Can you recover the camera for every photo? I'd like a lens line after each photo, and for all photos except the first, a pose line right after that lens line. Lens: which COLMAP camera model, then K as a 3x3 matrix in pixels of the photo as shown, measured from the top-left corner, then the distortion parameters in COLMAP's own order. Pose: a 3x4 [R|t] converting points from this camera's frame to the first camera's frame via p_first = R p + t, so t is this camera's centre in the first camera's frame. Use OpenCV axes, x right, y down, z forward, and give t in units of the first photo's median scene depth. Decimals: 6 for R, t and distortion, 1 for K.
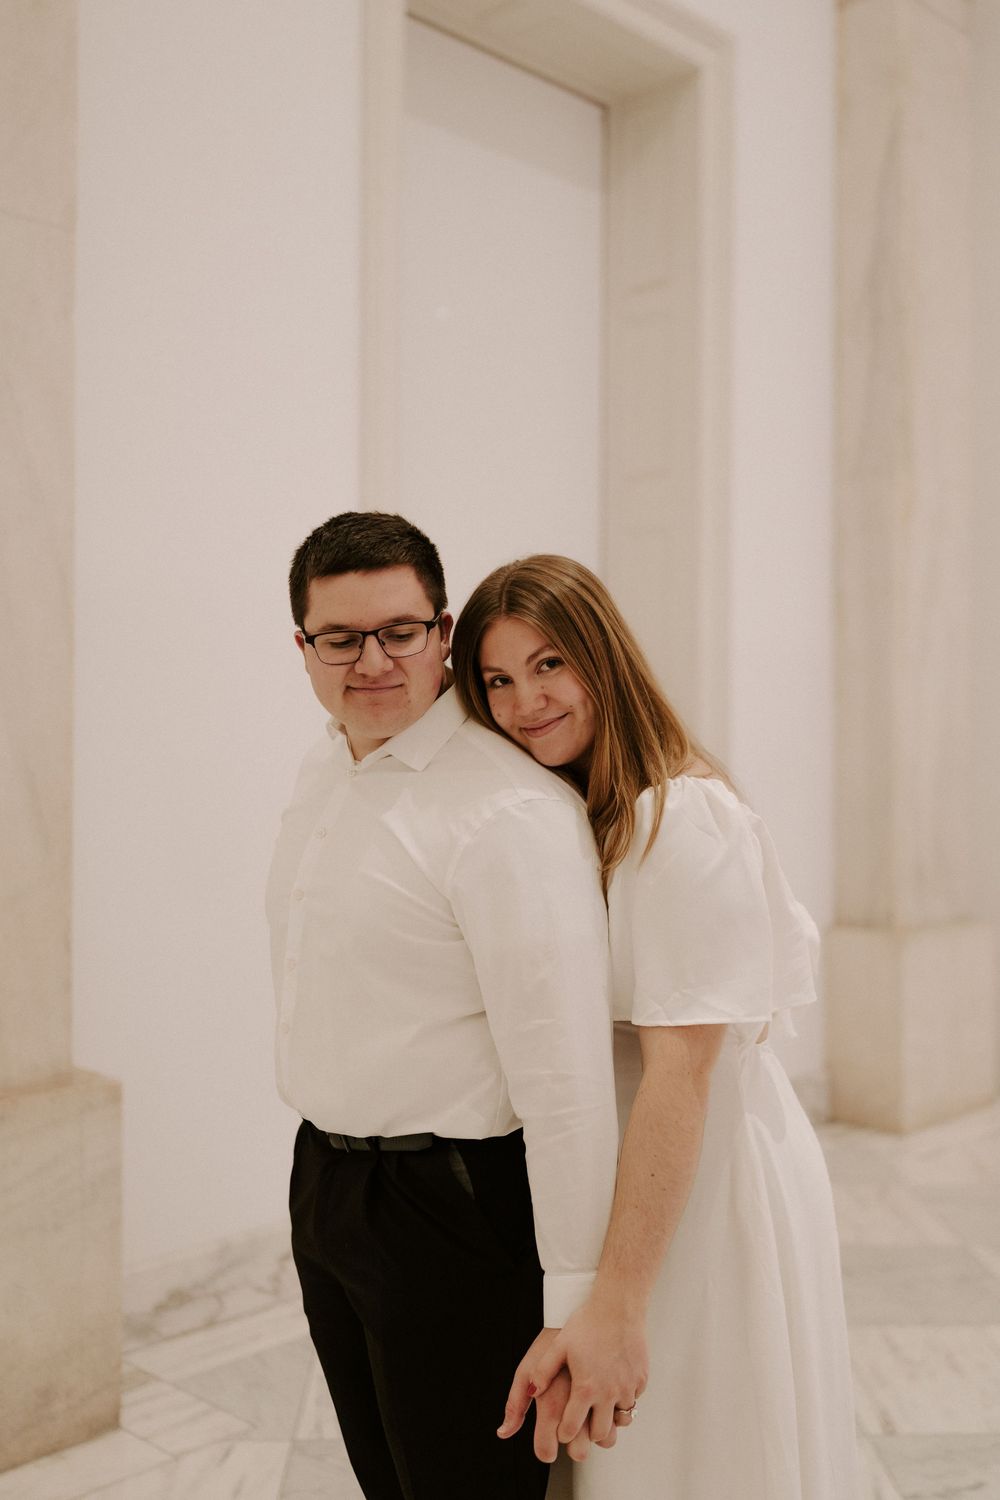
lens RADIAL K [[1466.7, 0, 476.0], [0, 1466.7, 748.0], [0, 0, 1]] dist [-0.010429, -0.004657]
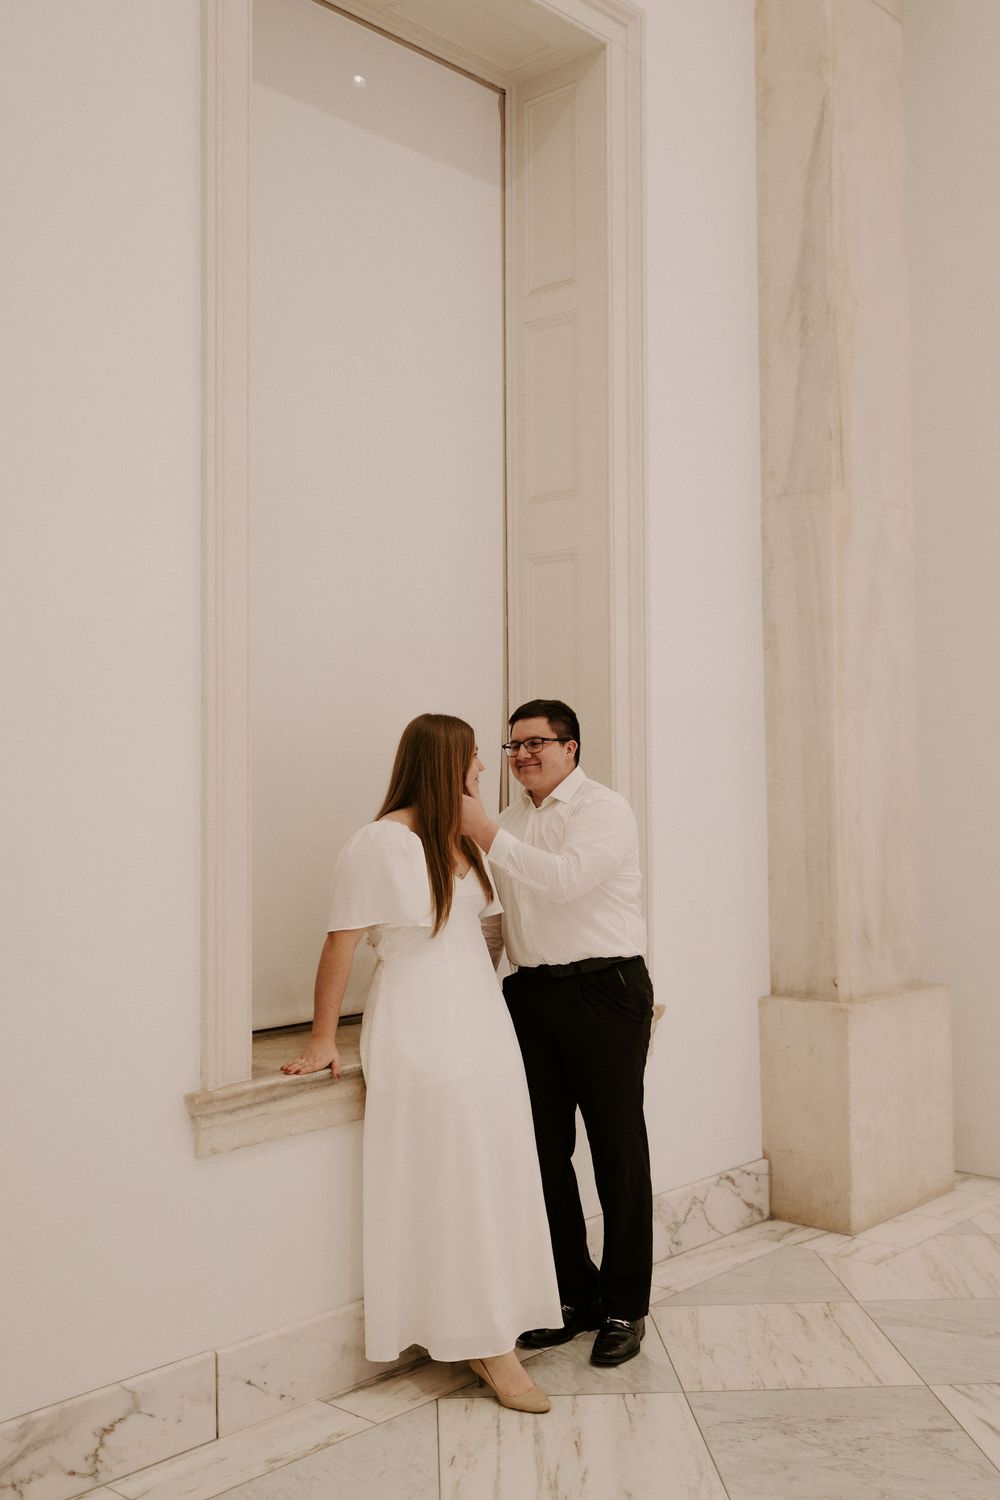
lens RADIAL K [[1441.2, 0, 471.2], [0, 1441.2, 744.5], [0, 0, 1]] dist [-0.017126, 0.004037]
pose [[0.999519, -0.010425, 0.029193, 0.056689], [0.011400, 0.999375, -0.033448, -0.006731], [-0.028826, 0.033765, 0.999014, 0.186138]]
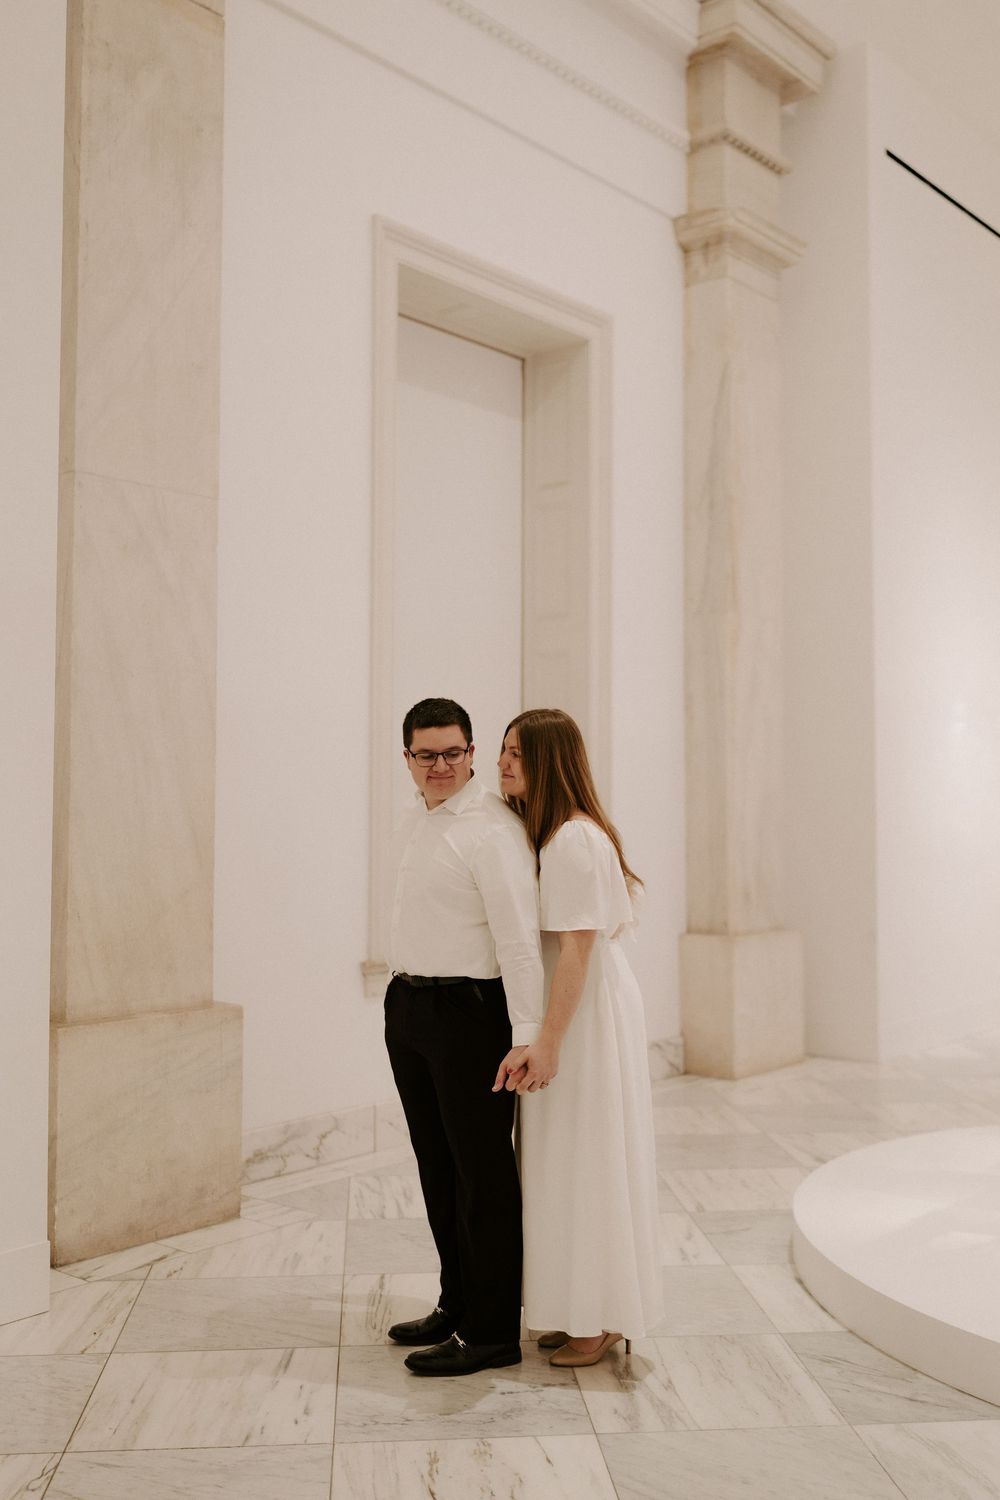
lens RADIAL K [[1466.7, 0, 476.0], [0, 1466.7, 748.0], [0, 0, 1]] dist [-0.010429, -0.004657]
pose [[0.997690, 0.001219, 0.067917, -0.077931], [0.001641, 0.999115, -0.042037, 0.004891], [-0.067908, 0.042051, 0.996805, -0.589220]]
